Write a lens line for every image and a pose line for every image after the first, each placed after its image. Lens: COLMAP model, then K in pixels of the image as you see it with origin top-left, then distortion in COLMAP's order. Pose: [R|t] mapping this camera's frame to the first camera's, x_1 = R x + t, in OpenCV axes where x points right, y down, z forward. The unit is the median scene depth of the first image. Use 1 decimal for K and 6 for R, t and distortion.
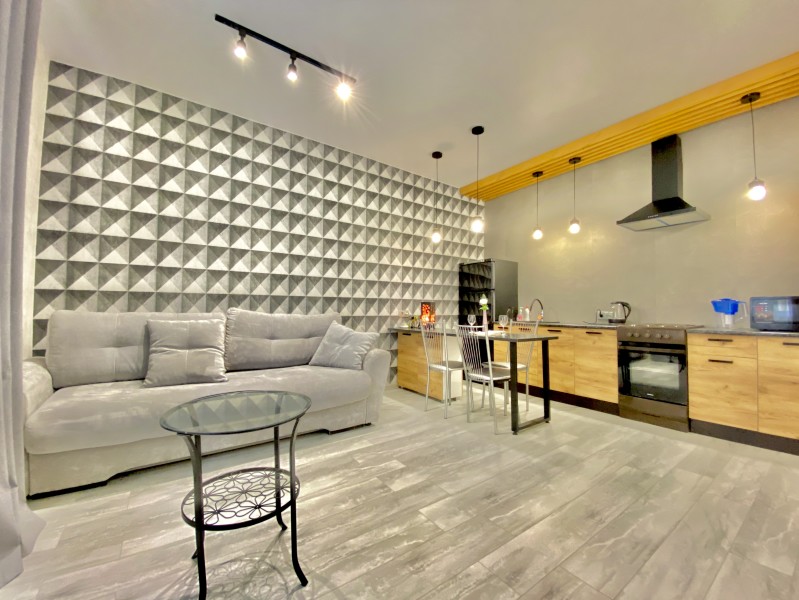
lens RADIAL K [[321.1, 0, 401.0], [0, 321.1, 303.5], [0, 0, 1]] dist [-0.001944, -0.009202]
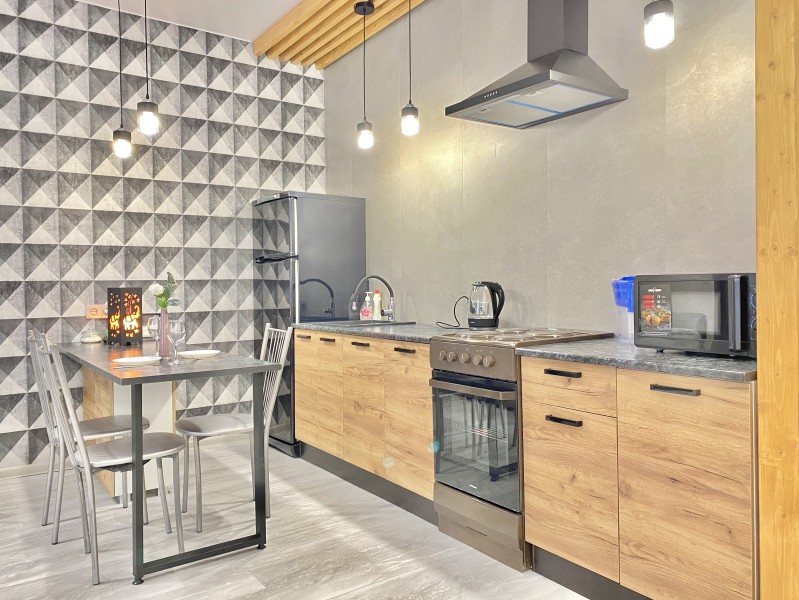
lens RADIAL K [[607.8, 0, 396.9], [0, 607.8, 298.5], [0, 0, 1]] dist [0.001586, 0.001634]
pose [[0.999806, -0.019591, 0.002127, 0.685346], [0.019470, 0.998713, 0.046836, -0.030885], [-0.003042, -0.046786, 0.998900, 0.136365]]
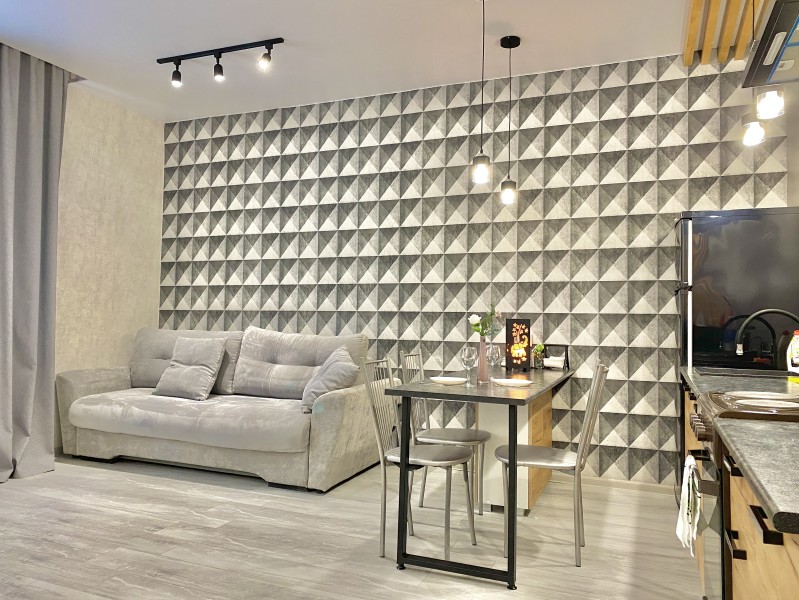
lens RADIAL K [[607.8, 0, 403.2], [0, 607.8, 294.3], [0, 0, 1]] dist [0.001586, 0.001634]
pose [[0.533235, -0.033886, -0.845288, 1.173030], [0.005954, 0.999323, -0.036306, -0.013022], [0.845946, 0.014327, 0.533076, 0.431826]]
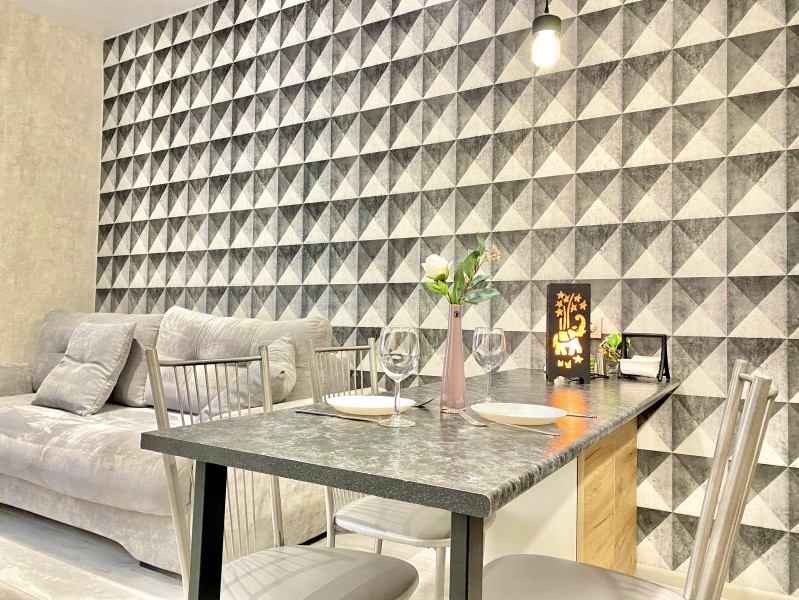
lens RADIAL K [[607.8, 0, 404.5], [0, 607.8, 301.1], [0, 0, 1]] dist [0.001586, 0.001634]
pose [[0.398089, -0.026149, -0.916974, 0.730534], [0.003045, 0.999626, -0.027184, 0.035325], [0.917342, 0.008029, 0.398020, 0.924343]]
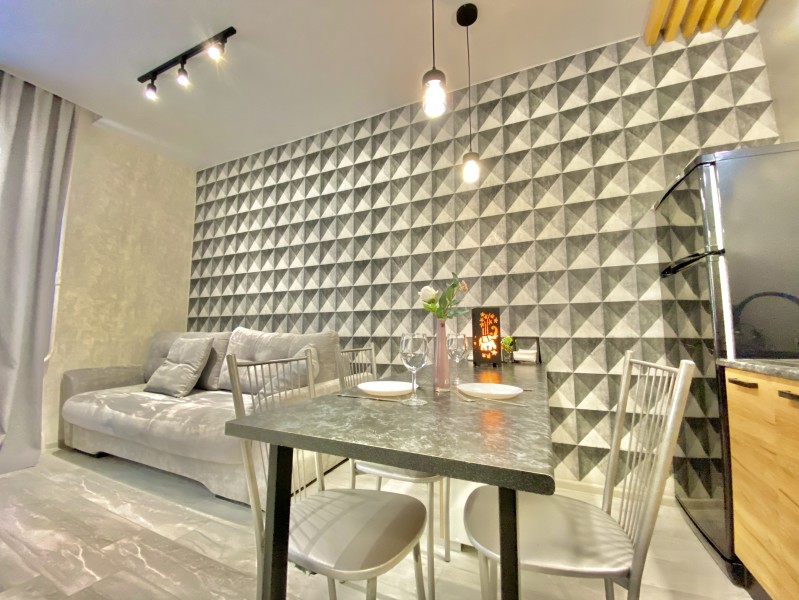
lens RADIAL K [[321.1, 0, 401.9], [0, 321.1, 302.4], [0, 0, 1]] dist [-0.001944, -0.009202]
pose [[0.504134, -0.089777, -0.858946, 0.614912], [0.024017, 0.995655, -0.089969, 0.038615], [0.863291, 0.024727, 0.504100, 0.915940]]
